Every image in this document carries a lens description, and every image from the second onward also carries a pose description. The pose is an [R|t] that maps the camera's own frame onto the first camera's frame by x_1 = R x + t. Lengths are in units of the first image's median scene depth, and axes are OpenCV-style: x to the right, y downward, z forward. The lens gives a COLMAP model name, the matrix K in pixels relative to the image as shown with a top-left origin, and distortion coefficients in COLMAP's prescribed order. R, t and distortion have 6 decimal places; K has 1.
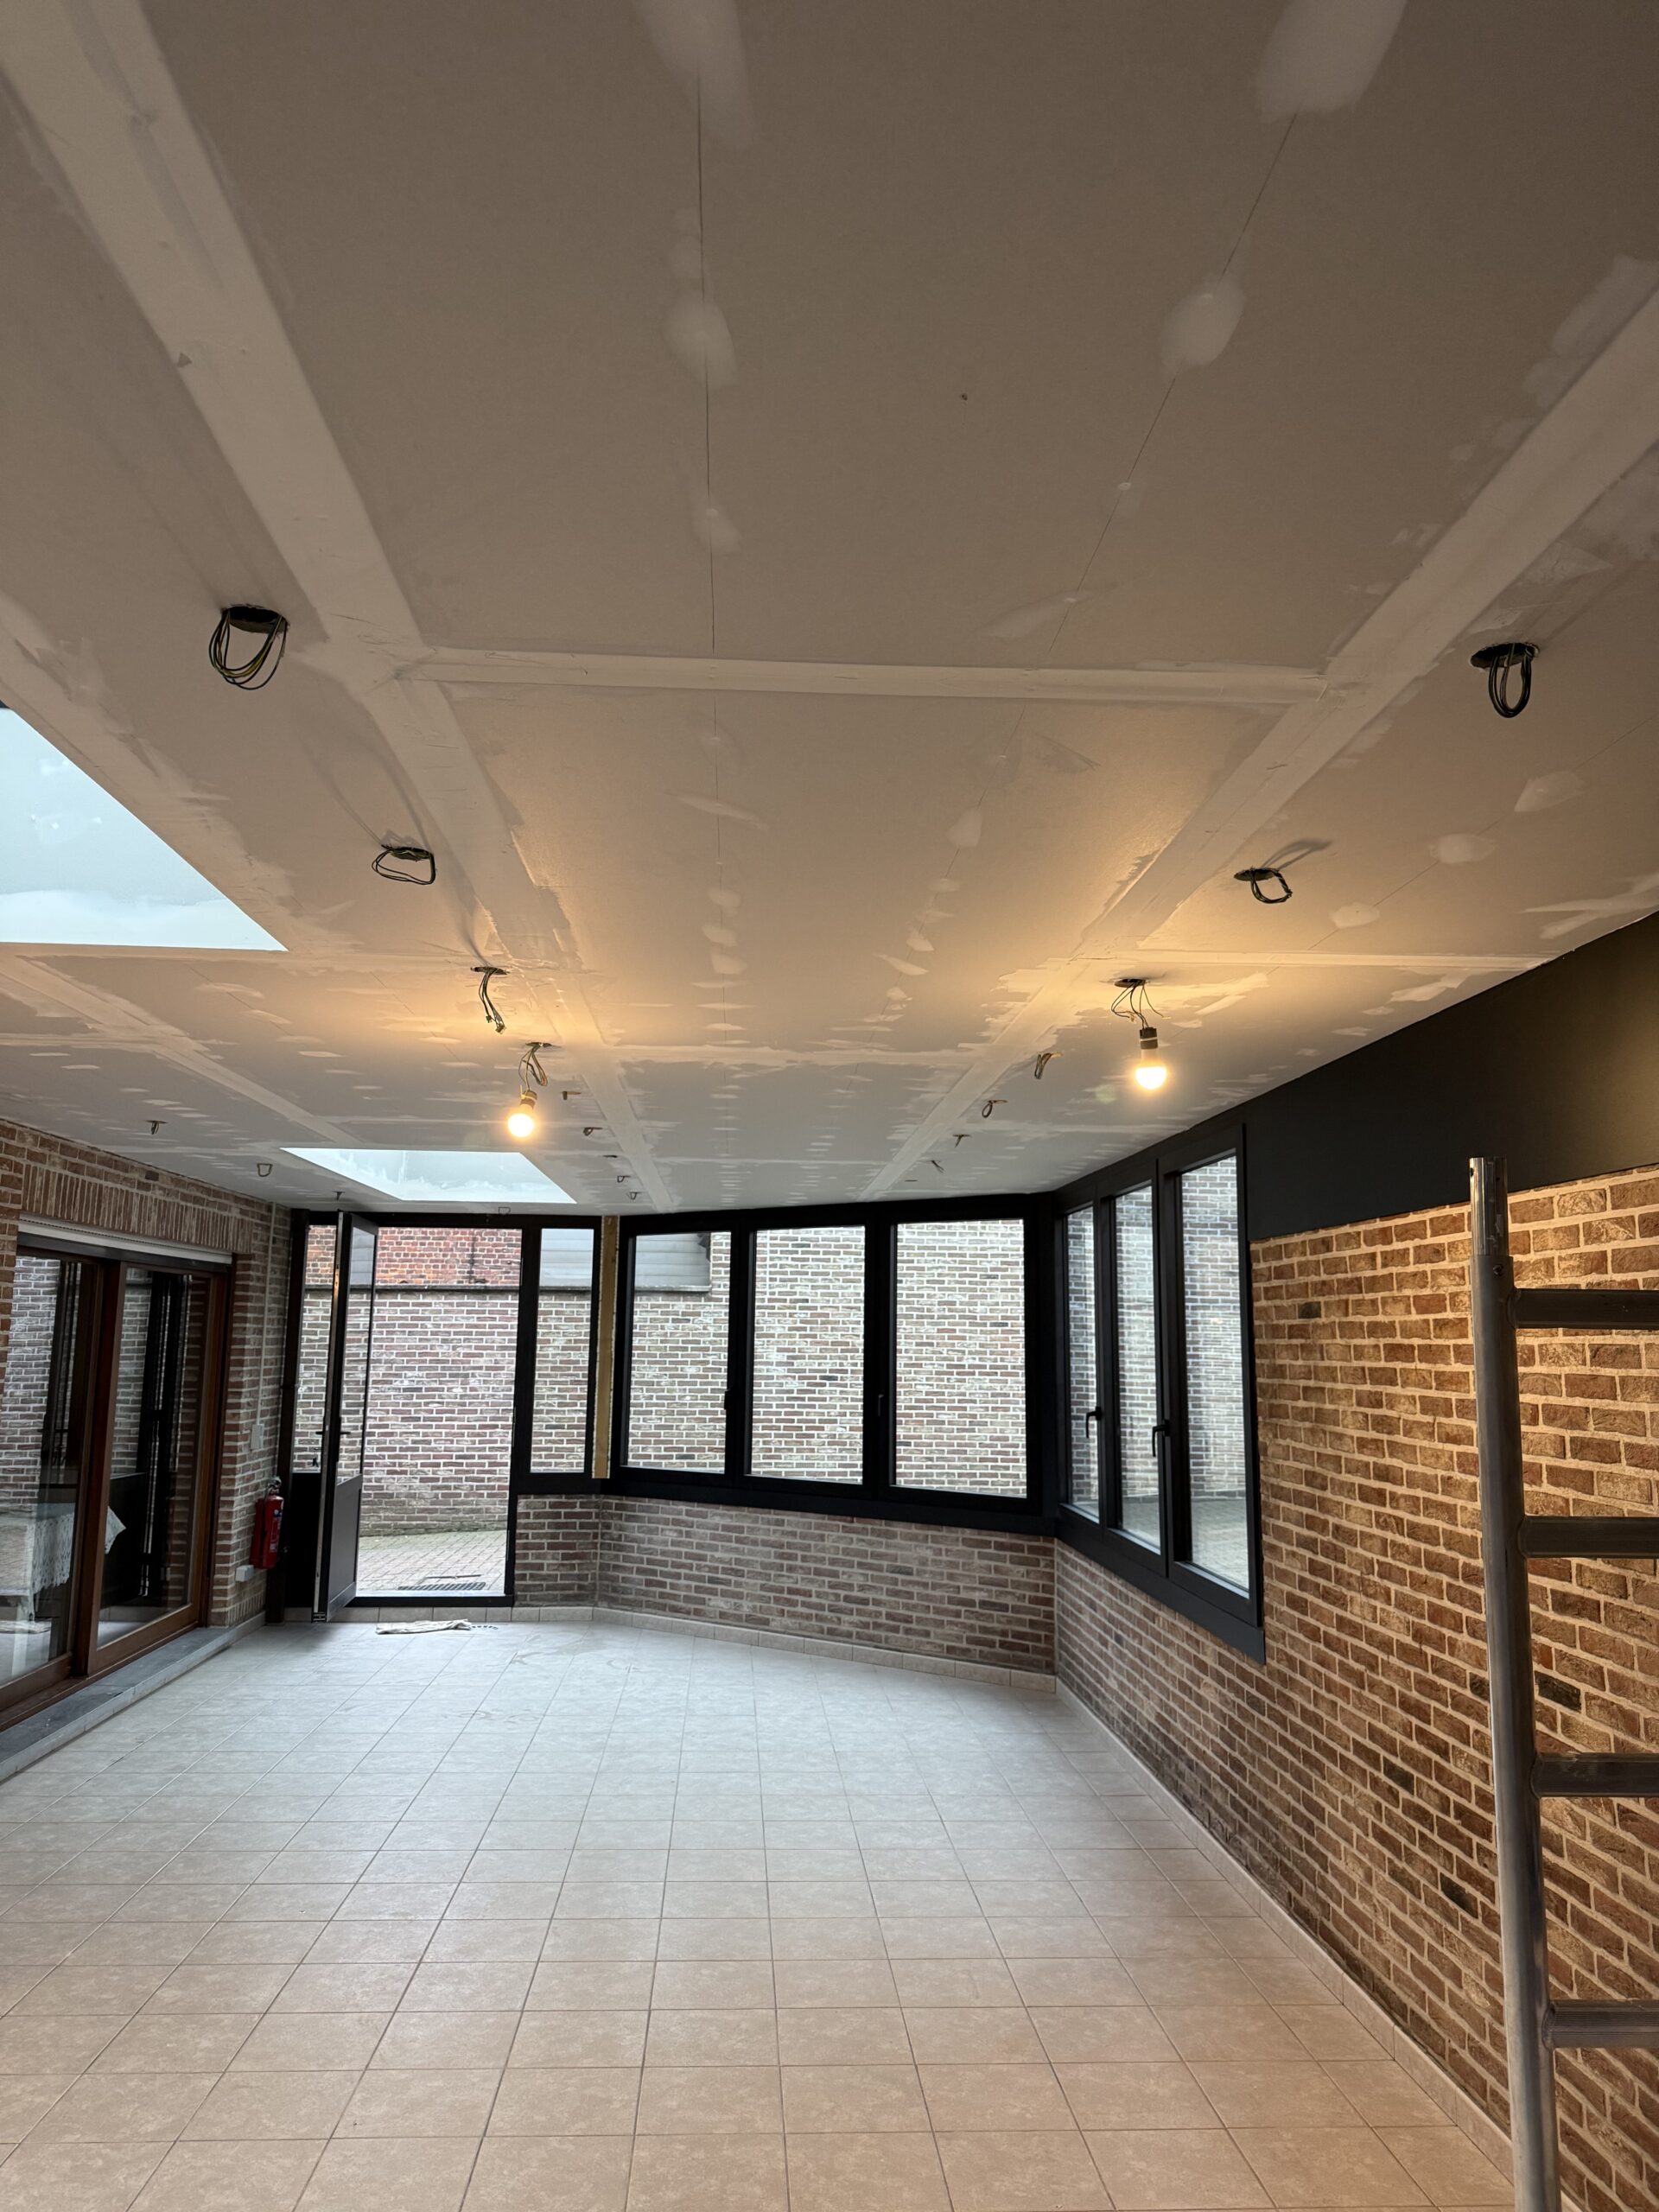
lens RADIAL K [[1564.0, 0, 825.0], [0, 1564.0, 1102.7], [0, 0, 1]] dist [0.025397, -0.009116]
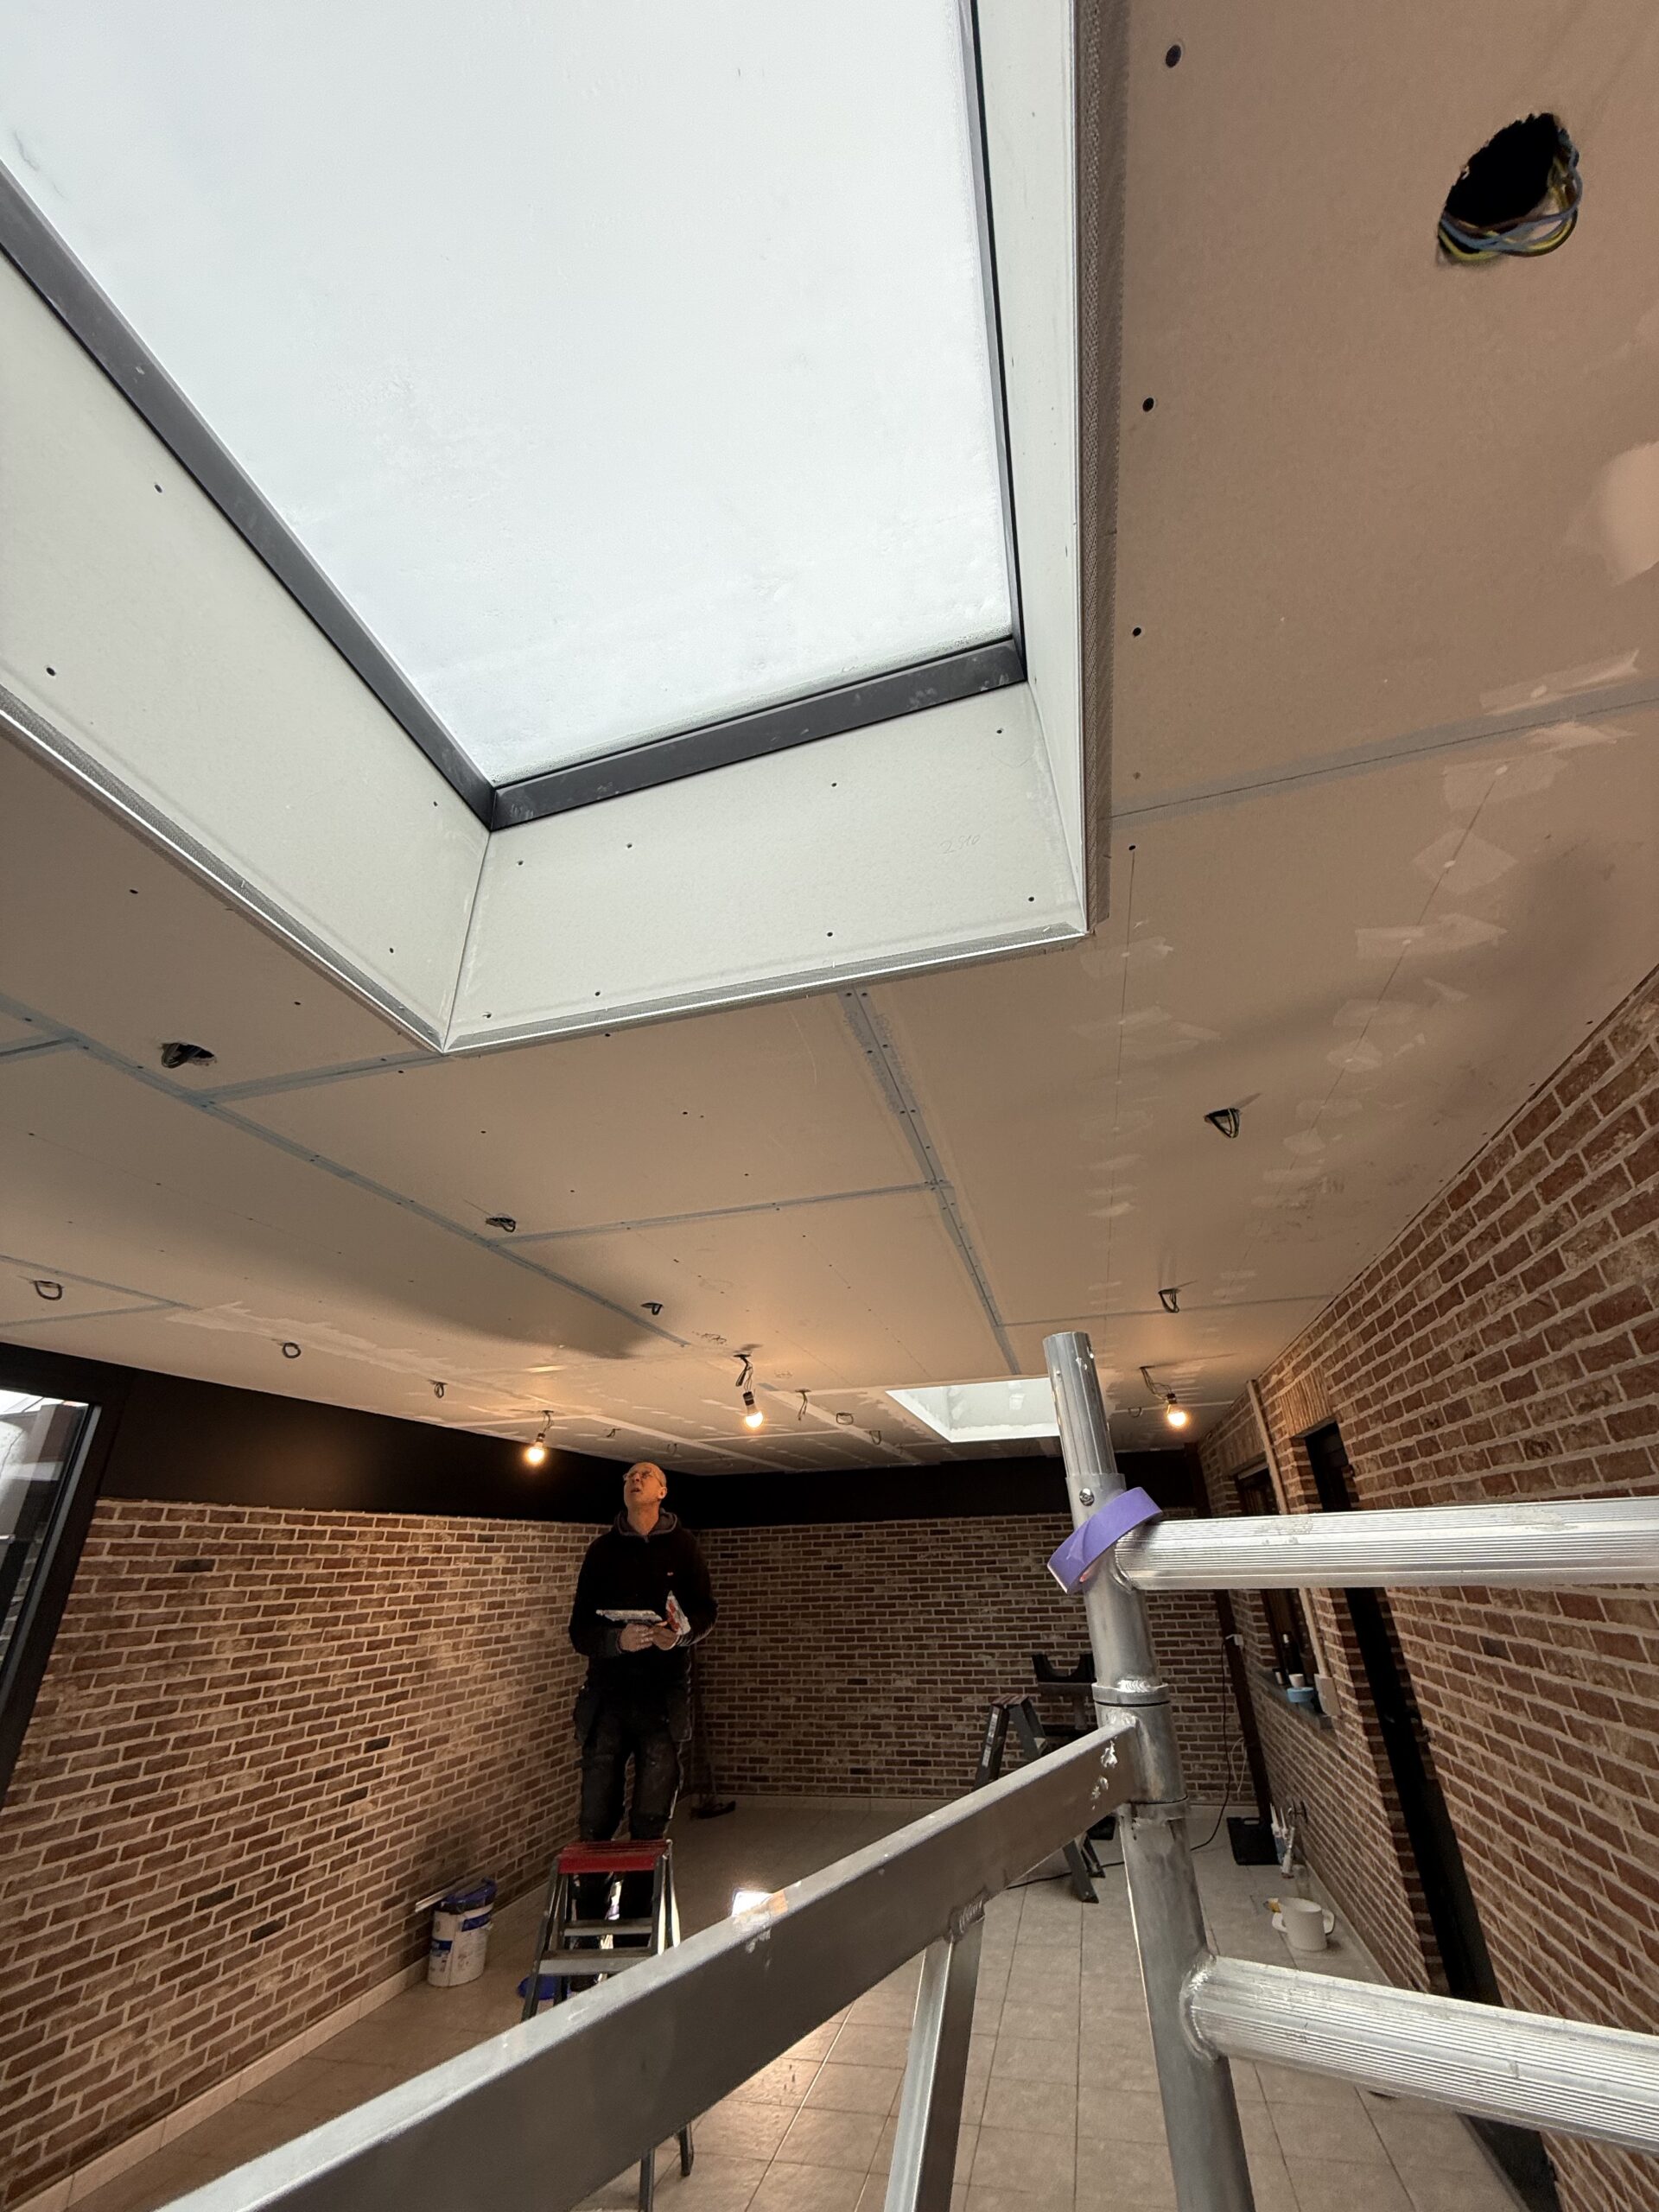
lens RADIAL K [[876.5, 0, 823.3], [0, 876.5, 1111.6], [0, 0, 1]] dist [0.003430, 0.000738]
pose [[-0.945691, 0.167601, 0.278529, -0.583633], [-0.025421, 0.816082, -0.577377, 0.279445], [-0.324072, -0.553101, -0.767500, 1.913222]]
